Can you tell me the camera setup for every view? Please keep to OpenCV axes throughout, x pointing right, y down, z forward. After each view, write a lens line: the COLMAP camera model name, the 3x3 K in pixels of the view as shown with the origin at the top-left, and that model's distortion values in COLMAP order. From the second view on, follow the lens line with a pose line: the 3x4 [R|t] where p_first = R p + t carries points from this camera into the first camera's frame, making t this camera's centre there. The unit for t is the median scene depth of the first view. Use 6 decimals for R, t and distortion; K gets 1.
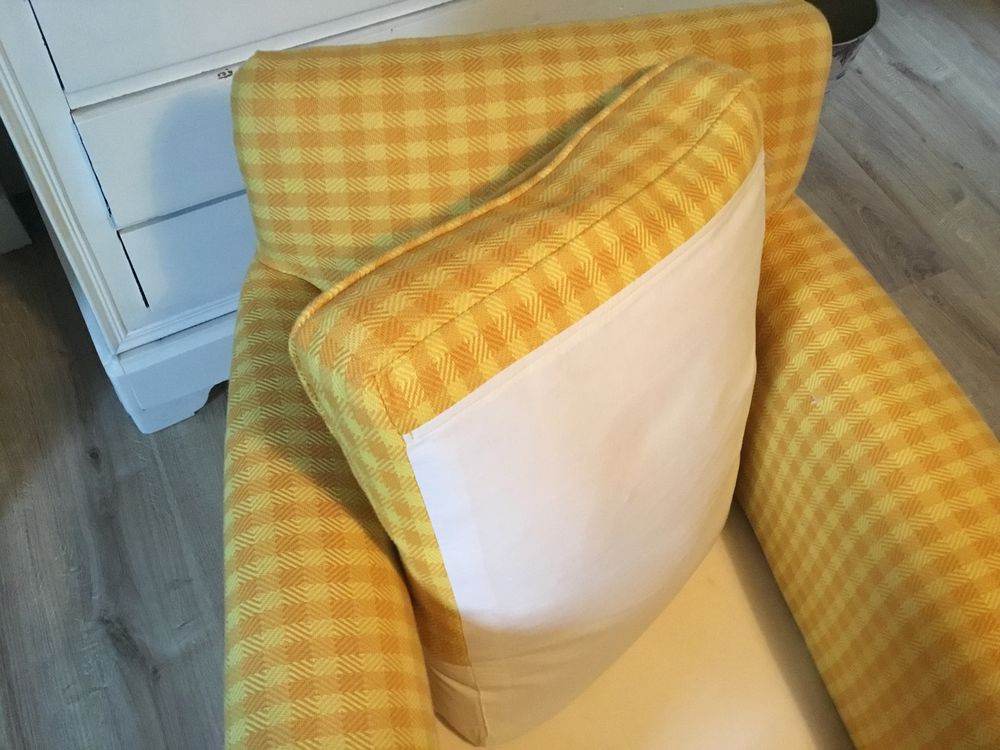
lens RADIAL K [[910.1, 0, 499.1], [0, 910.1, 374.6], [0, 0, 1]] dist [0.003446, 0.000000]
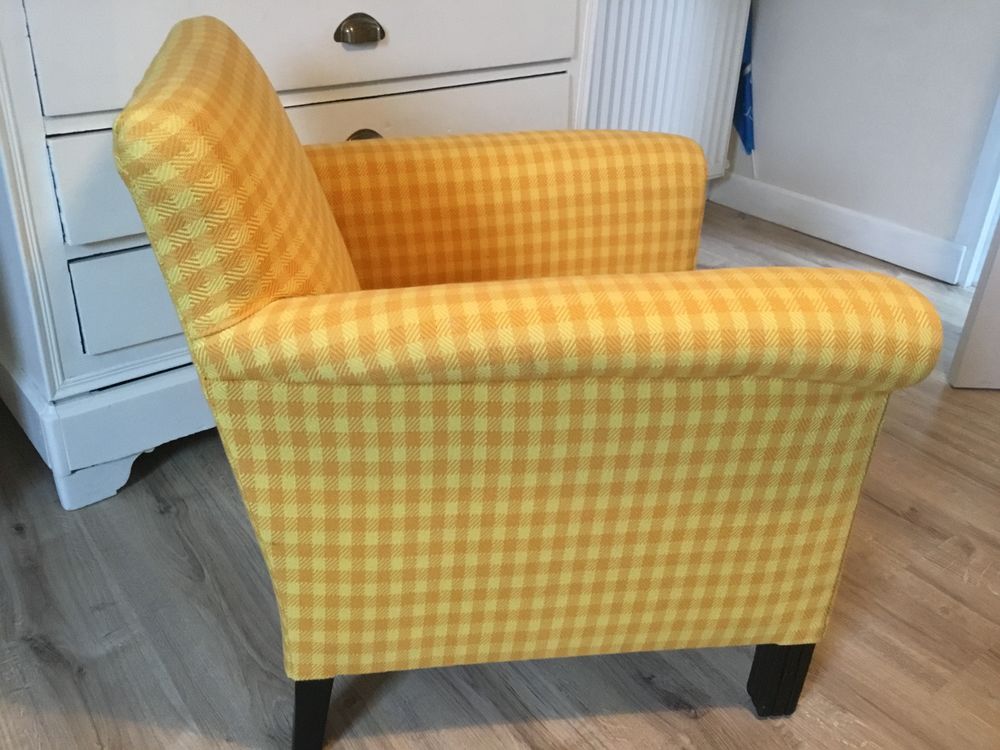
lens RADIAL K [[910.1, 0, 499.8], [0, 910.1, 374.4], [0, 0, 1]] dist [0.003446, 0.000000]
pose [[0.981084, -0.121958, 0.150337, -0.037389], [0.178754, 0.868838, -0.461701, 0.576273], [-0.074311, 0.479841, 0.874203, -0.058475]]
